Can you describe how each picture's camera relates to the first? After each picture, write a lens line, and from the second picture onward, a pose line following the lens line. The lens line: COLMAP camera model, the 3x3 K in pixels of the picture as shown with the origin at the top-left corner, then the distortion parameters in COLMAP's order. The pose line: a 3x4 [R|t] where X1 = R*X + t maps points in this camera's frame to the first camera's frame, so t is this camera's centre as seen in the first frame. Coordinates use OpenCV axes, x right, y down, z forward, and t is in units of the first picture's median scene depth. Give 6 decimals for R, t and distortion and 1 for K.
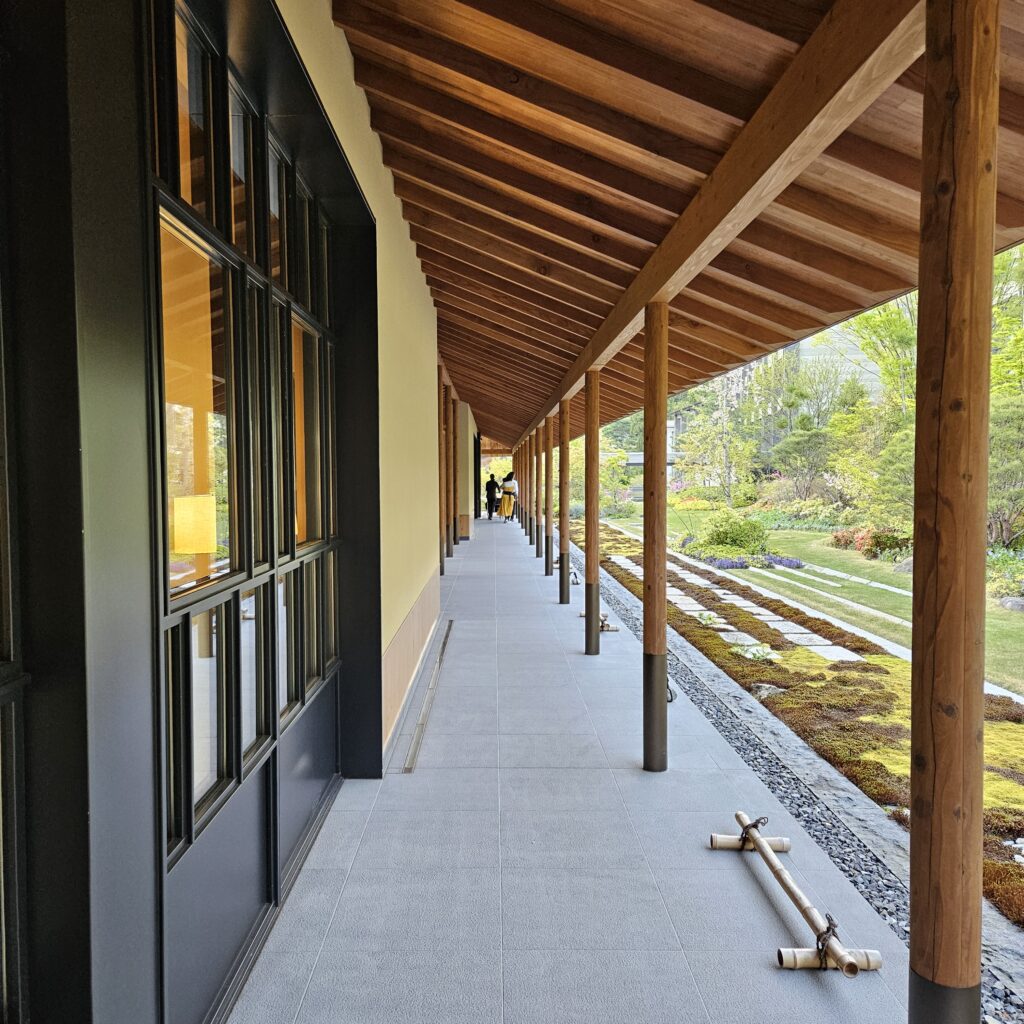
lens RADIAL K [[895.2, 0, 512.3], [0, 895.2, 514.5], [0, 0, 1]] dist [0.015302, 0.018975]
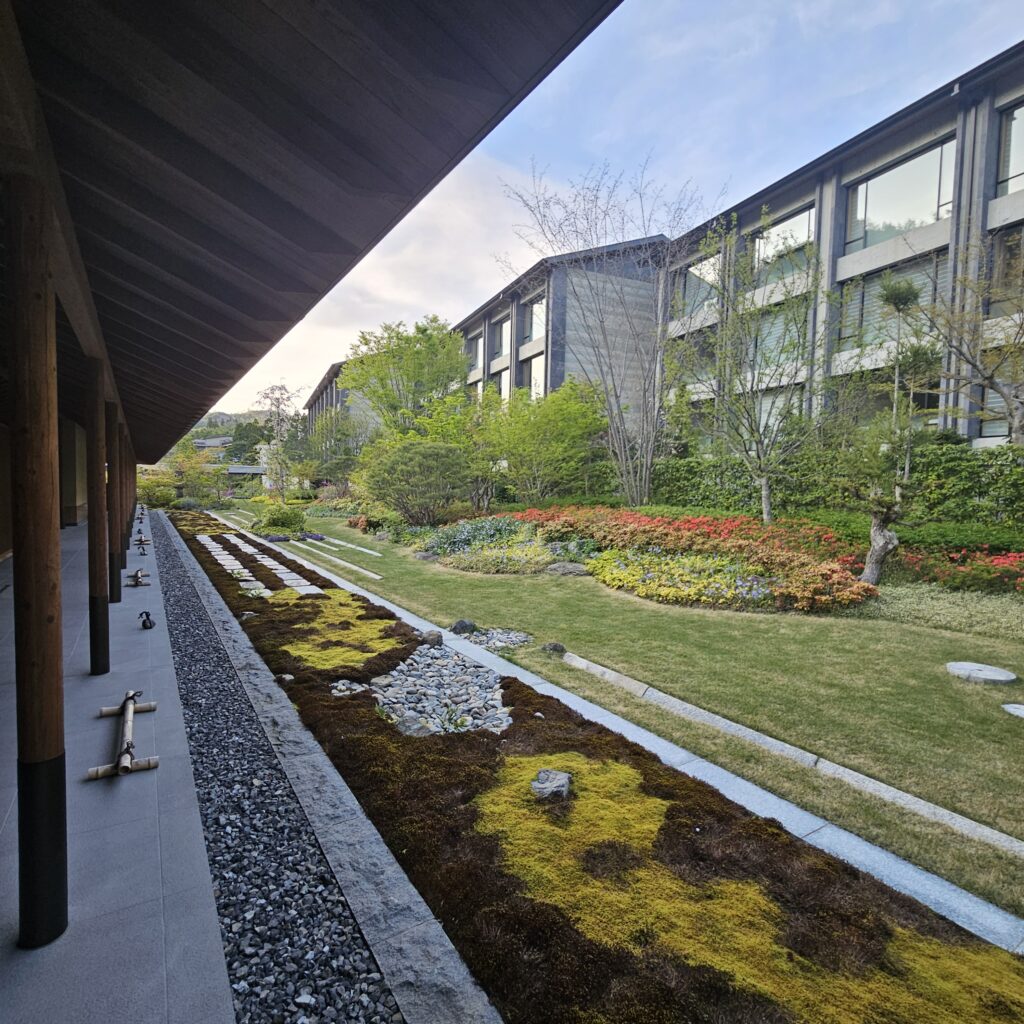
lens RADIAL K [[564.1, 0, 510.6], [0, 564.1, 512.2], [0, 0, 1]] dist [-0.005408, 0.001211]
pose [[0.851952, 0.001636, 0.523618, 0.121704], [-0.004672, 0.999979, 0.004478, 0.004878], [-0.523600, -0.006262, 0.851941, -0.073114]]
